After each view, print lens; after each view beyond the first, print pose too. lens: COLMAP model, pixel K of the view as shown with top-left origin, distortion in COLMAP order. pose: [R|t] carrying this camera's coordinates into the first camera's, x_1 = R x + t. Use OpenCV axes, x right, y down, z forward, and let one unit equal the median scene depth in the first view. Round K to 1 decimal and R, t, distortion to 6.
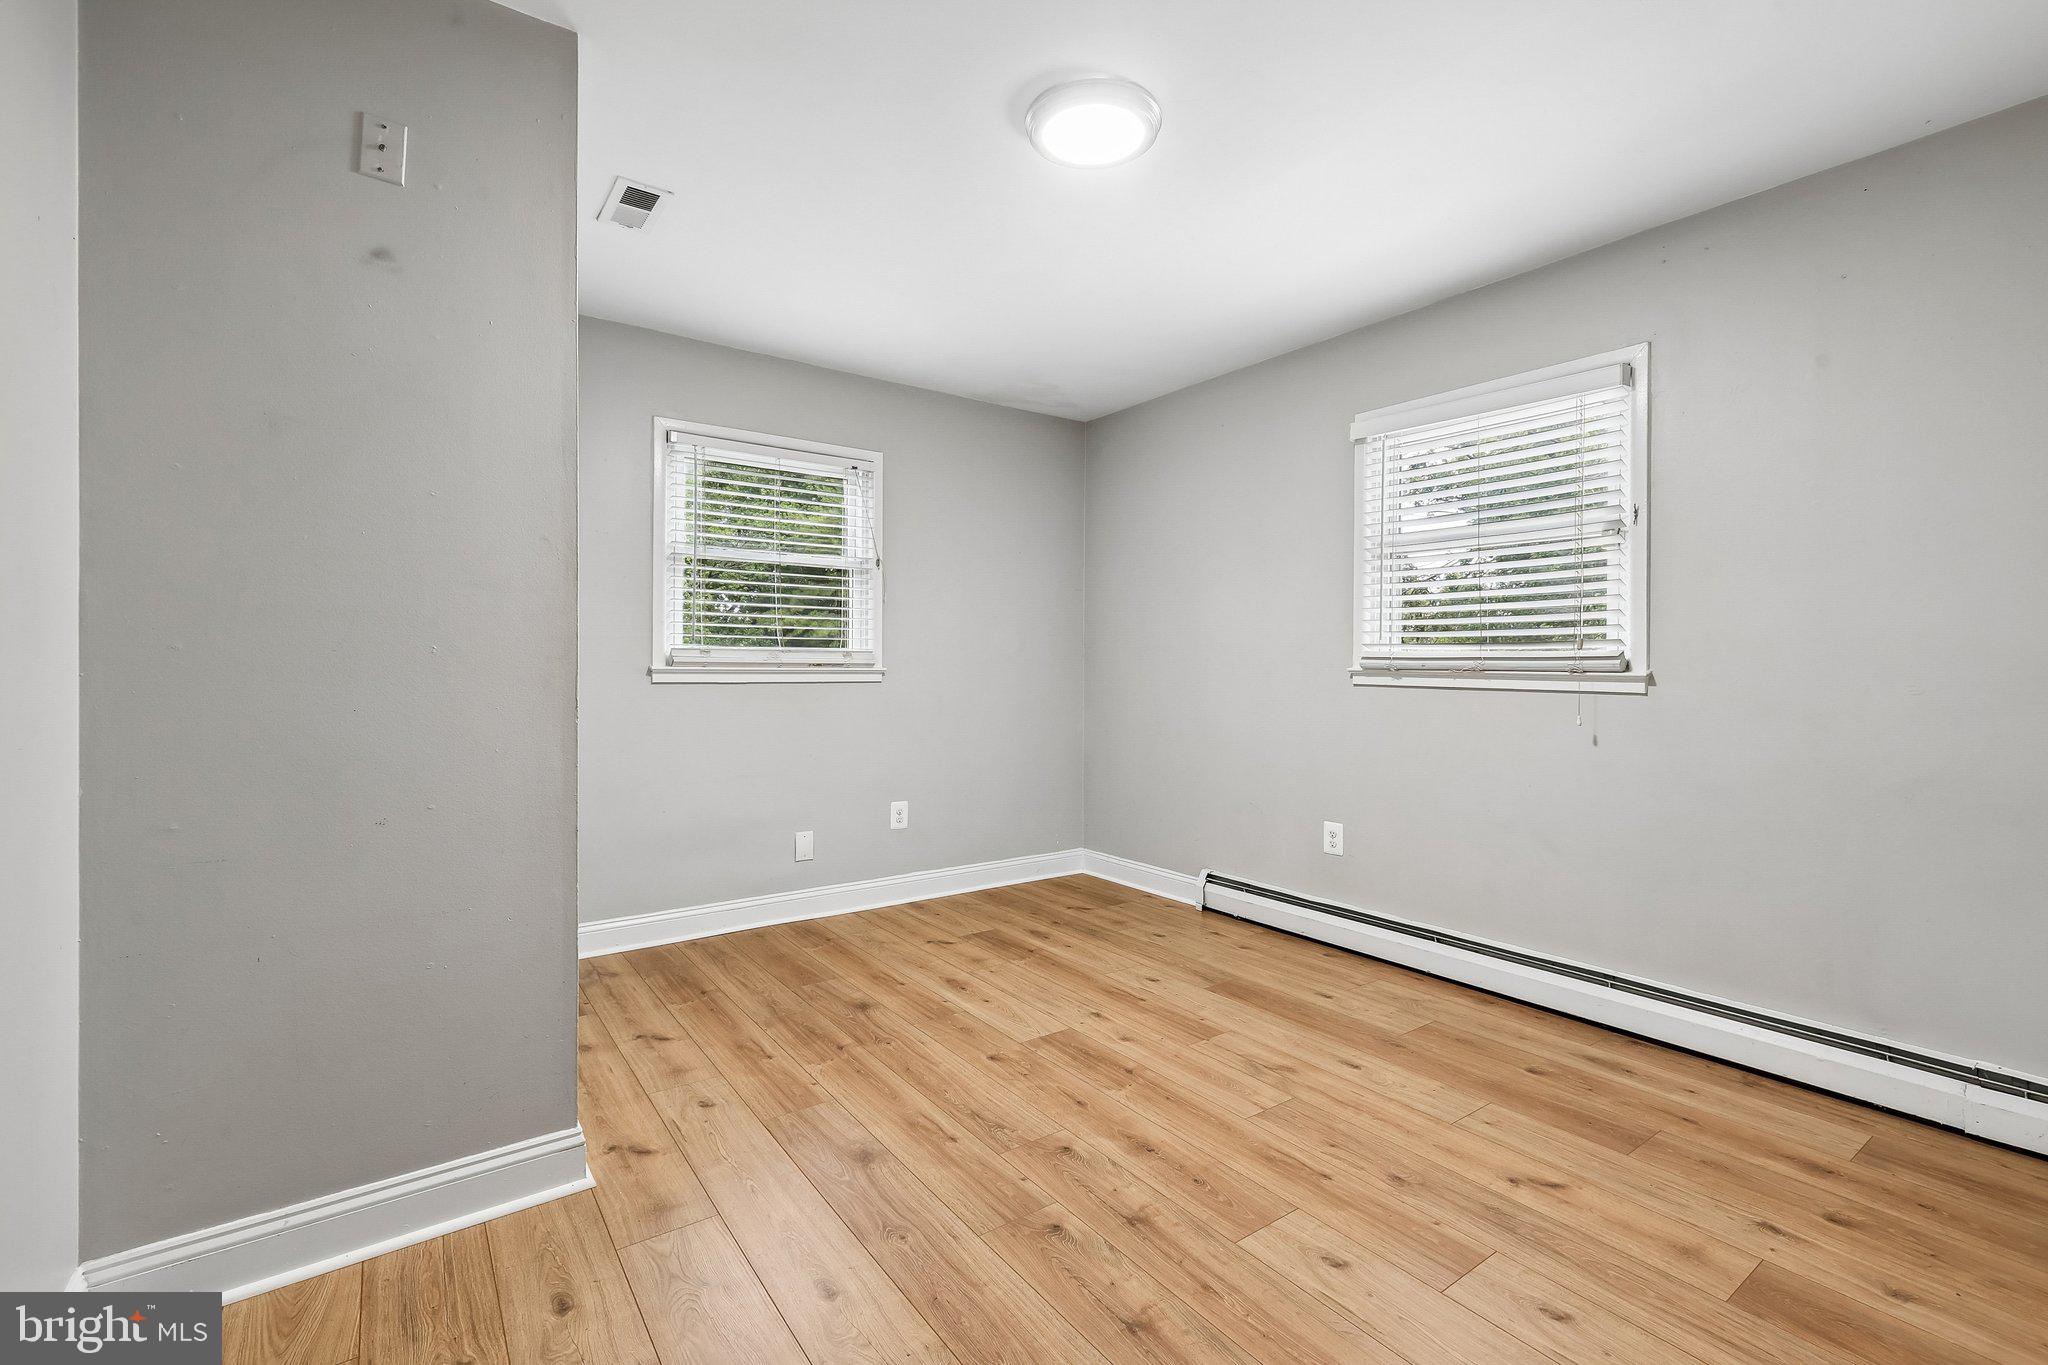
lens RADIAL K [[899.6, 0, 1028.5], [0, 899.6, 673.2], [0, 0, 1]] dist [0.003288, -0.000525]
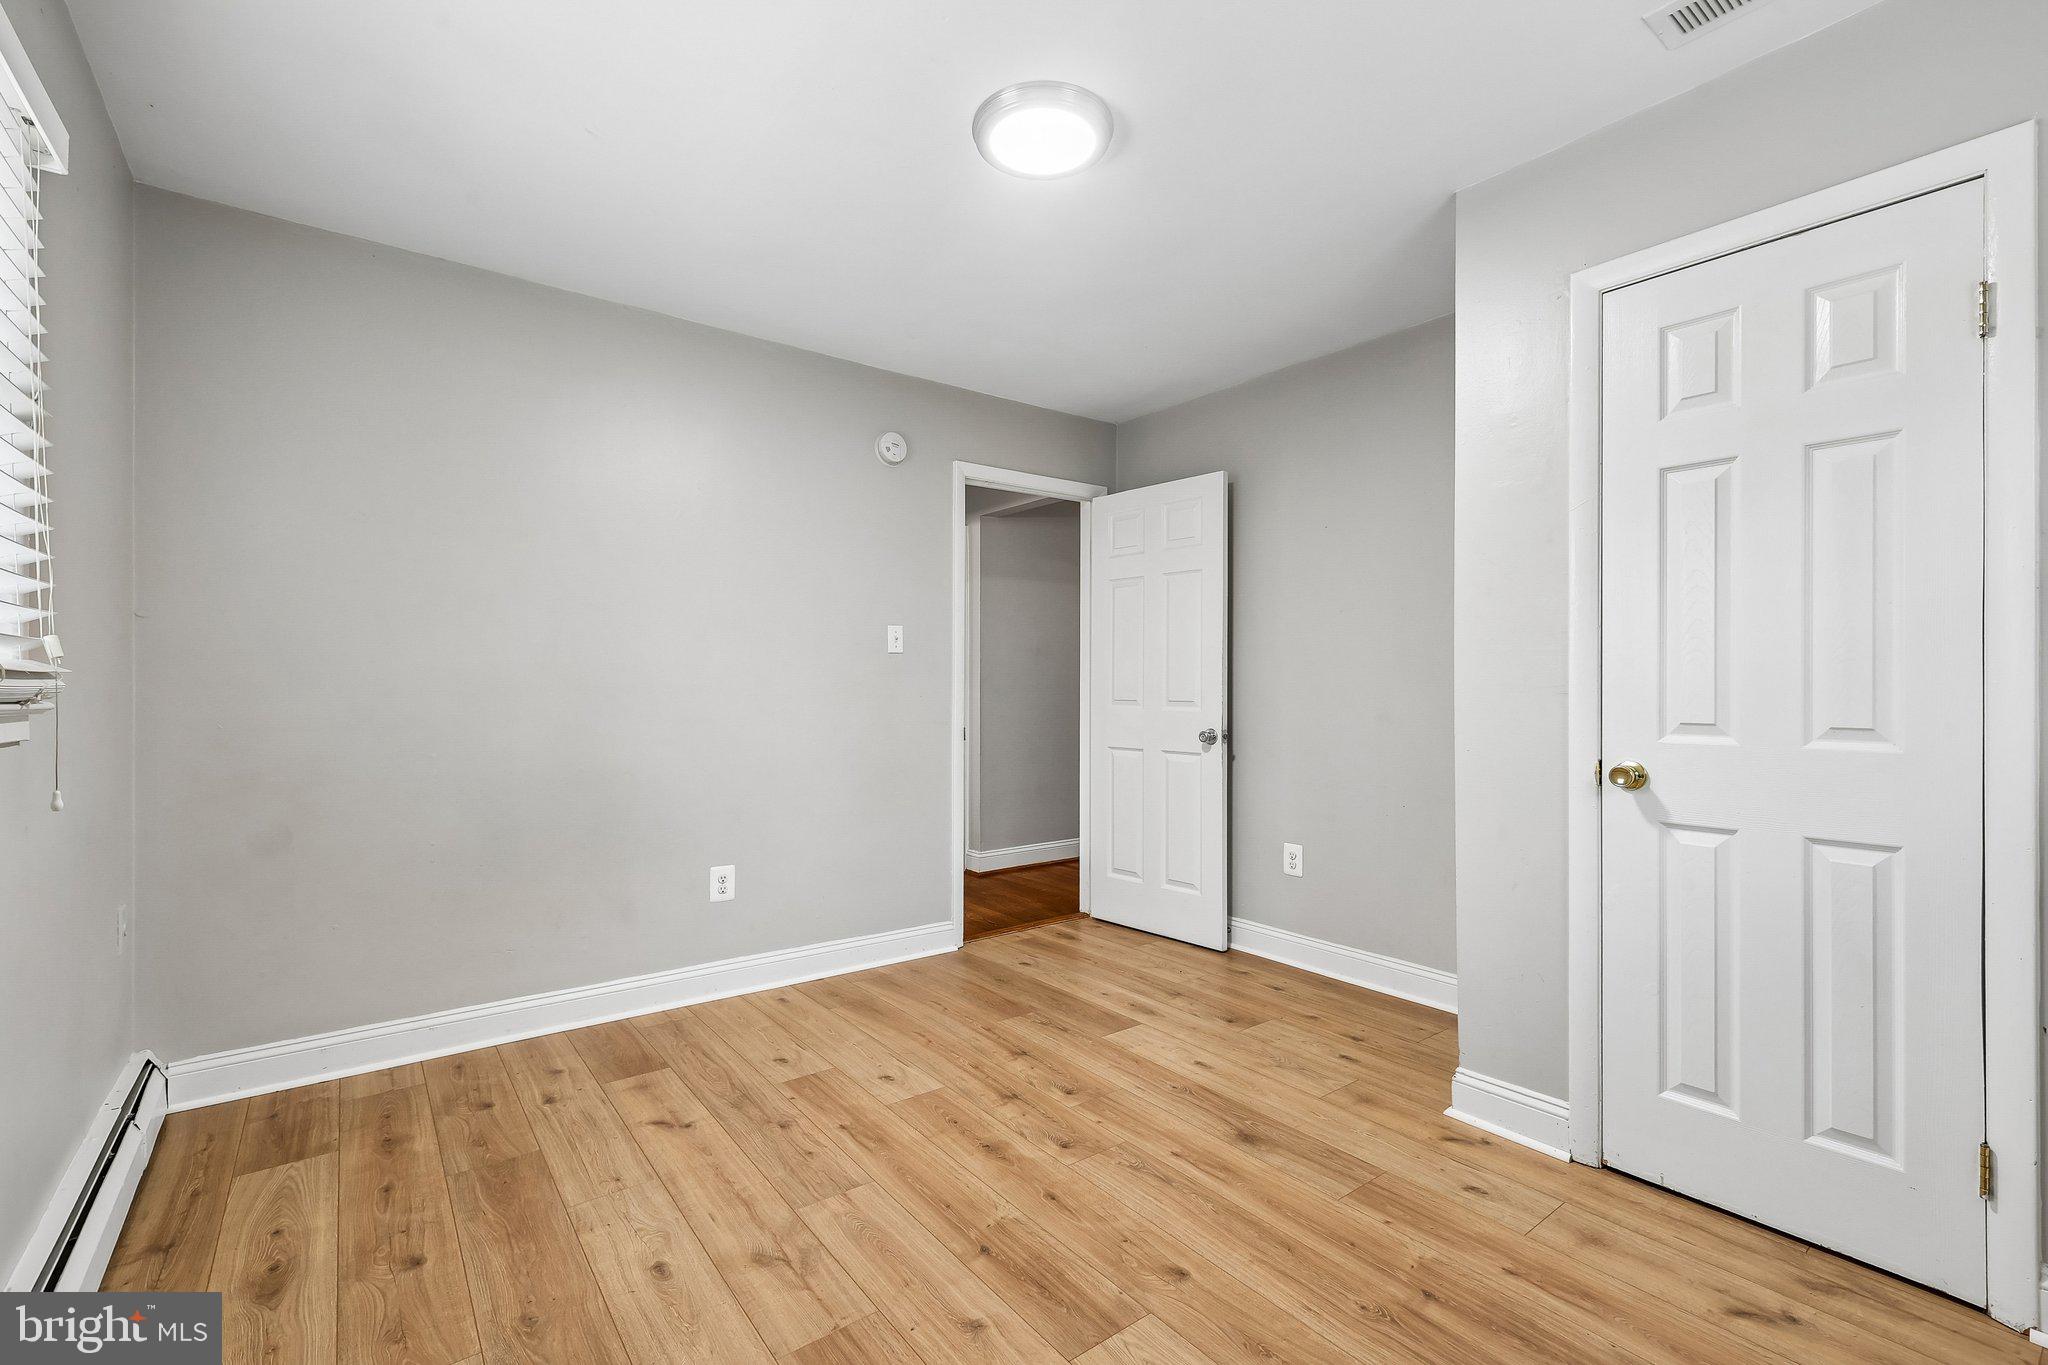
lens RADIAL K [[899.6, 0, 1024.1], [0, 899.6, 684.2], [0, 0, 1]] dist [0.003288, -0.000525]
pose [[-0.999652, -0.002644, -0.026260, 0.113172], [-0.002704, 0.999994, 0.002260, -0.019612], [0.026253, 0.002331, -0.999653, 1.947550]]
